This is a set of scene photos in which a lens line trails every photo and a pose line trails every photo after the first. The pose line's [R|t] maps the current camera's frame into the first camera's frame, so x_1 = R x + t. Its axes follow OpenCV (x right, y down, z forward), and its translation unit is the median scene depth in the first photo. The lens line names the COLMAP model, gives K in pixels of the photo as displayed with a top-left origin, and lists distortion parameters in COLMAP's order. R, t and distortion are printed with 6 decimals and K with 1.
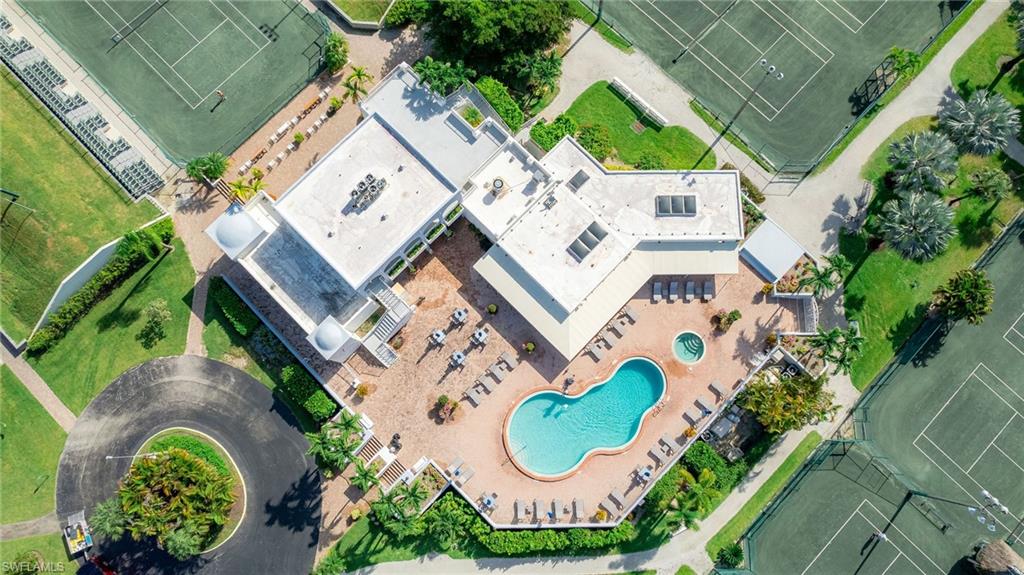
lens RADIAL K [[649.0, 0, 512.0], [0, 649.0, 287.5], [0, 0, 1]] dist [-0.037422, 0.004516]
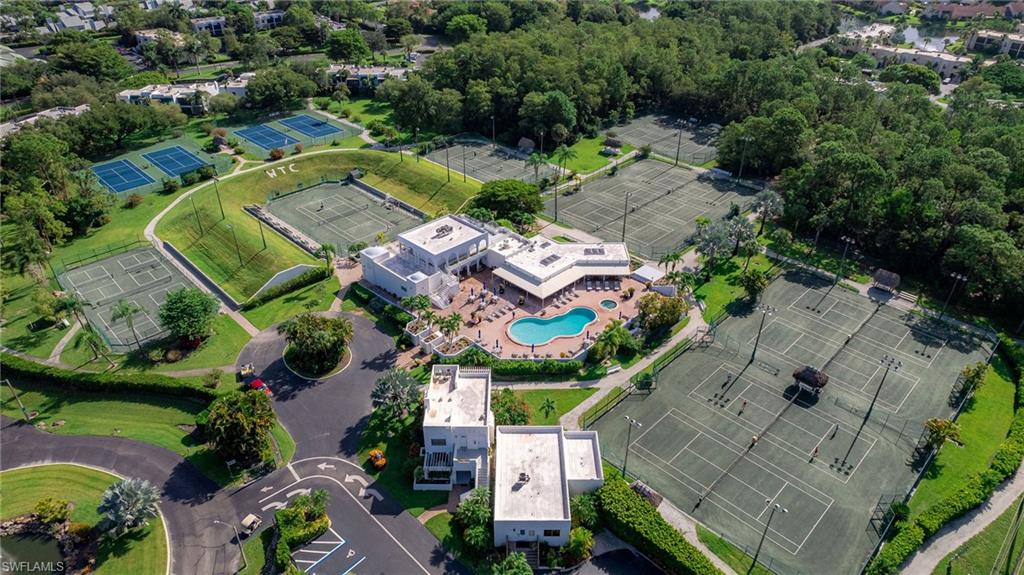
lens RADIAL K [[643.6, 0, 512.0], [0, 643.6, 287.5], [0, 0, 1]] dist [-0.051642, -0.000265]
pose [[0.999932, 0.009306, -0.007077, 0.012830], [-0.011496, 0.672340, -0.740153, 1.420138], [-0.002130, 0.740184, 0.672401, -0.256142]]
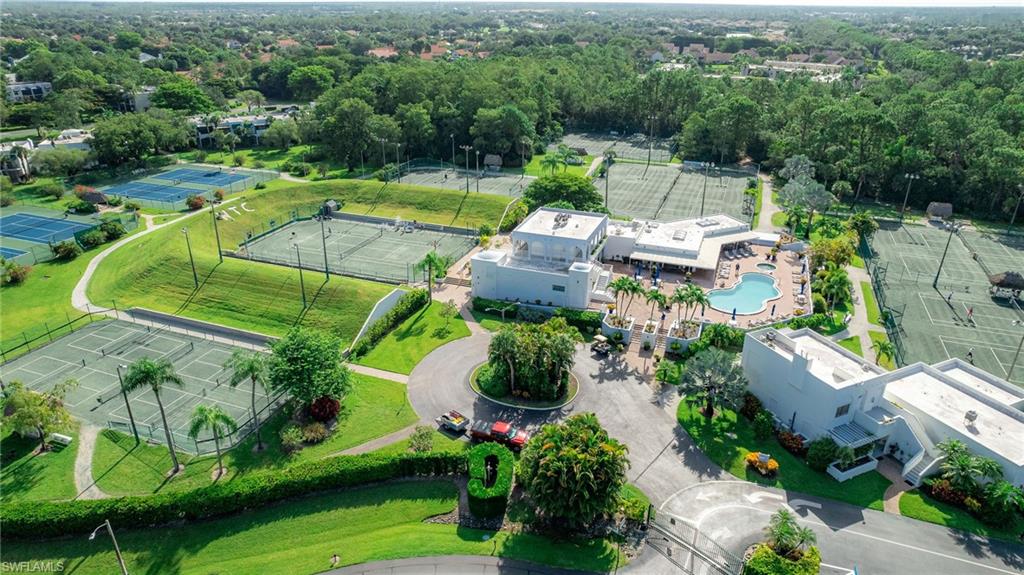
lens RADIAL K [[649.0, 0, 512.0], [0, 649.0, 287.5], [0, 0, 1]] dist [-0.037422, 0.004516]
pose [[0.917481, -0.157277, 0.365367, -0.931908], [0.390487, 0.531196, -0.751898, 1.107264], [-0.075825, 0.832523, 0.548777, 0.199969]]
